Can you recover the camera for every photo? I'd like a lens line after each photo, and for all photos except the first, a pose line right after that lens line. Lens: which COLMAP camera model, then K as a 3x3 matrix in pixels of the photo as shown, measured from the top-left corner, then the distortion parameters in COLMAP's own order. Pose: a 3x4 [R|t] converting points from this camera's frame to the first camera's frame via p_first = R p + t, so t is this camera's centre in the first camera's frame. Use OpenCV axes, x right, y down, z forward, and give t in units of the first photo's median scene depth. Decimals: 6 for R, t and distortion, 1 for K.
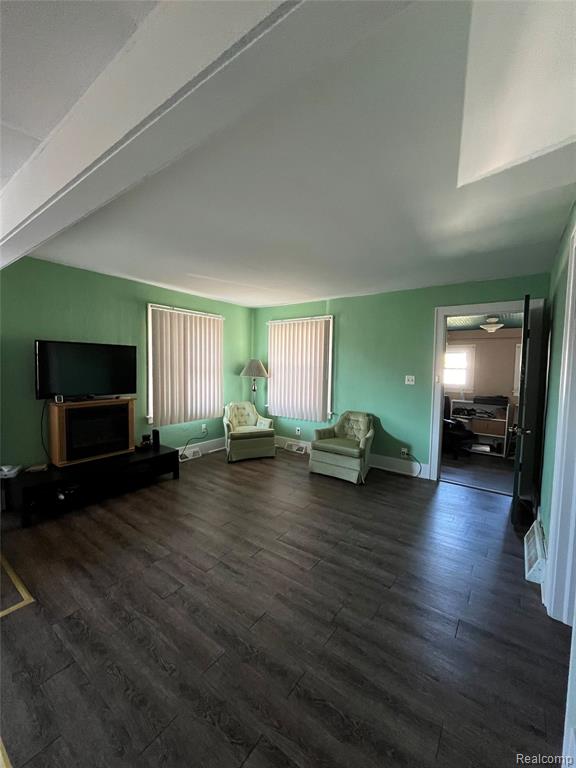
lens RADIAL K [[311.3, 0, 288.0], [0, 311.3, 384.0], [0, 0, 1]] dist [-0.000105, 0.000249]
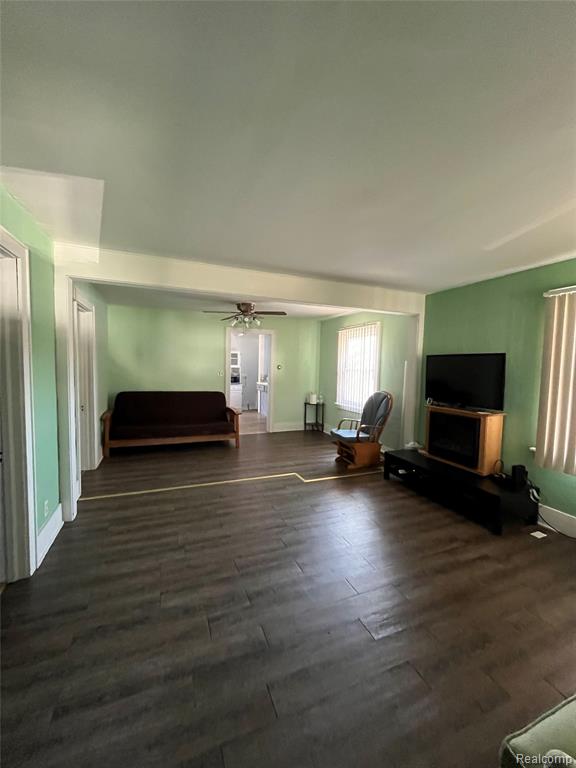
lens RADIAL K [[311.3, 0, 288.0], [0, 311.3, 384.0], [0, 0, 1]] dist [-0.000105, 0.000249]
pose [[-0.519502, 0.020507, -0.854223, 0.831110], [-0.088014, 0.993110, 0.077368, -0.090809], [0.849924, 0.115377, -0.514118, 1.562885]]
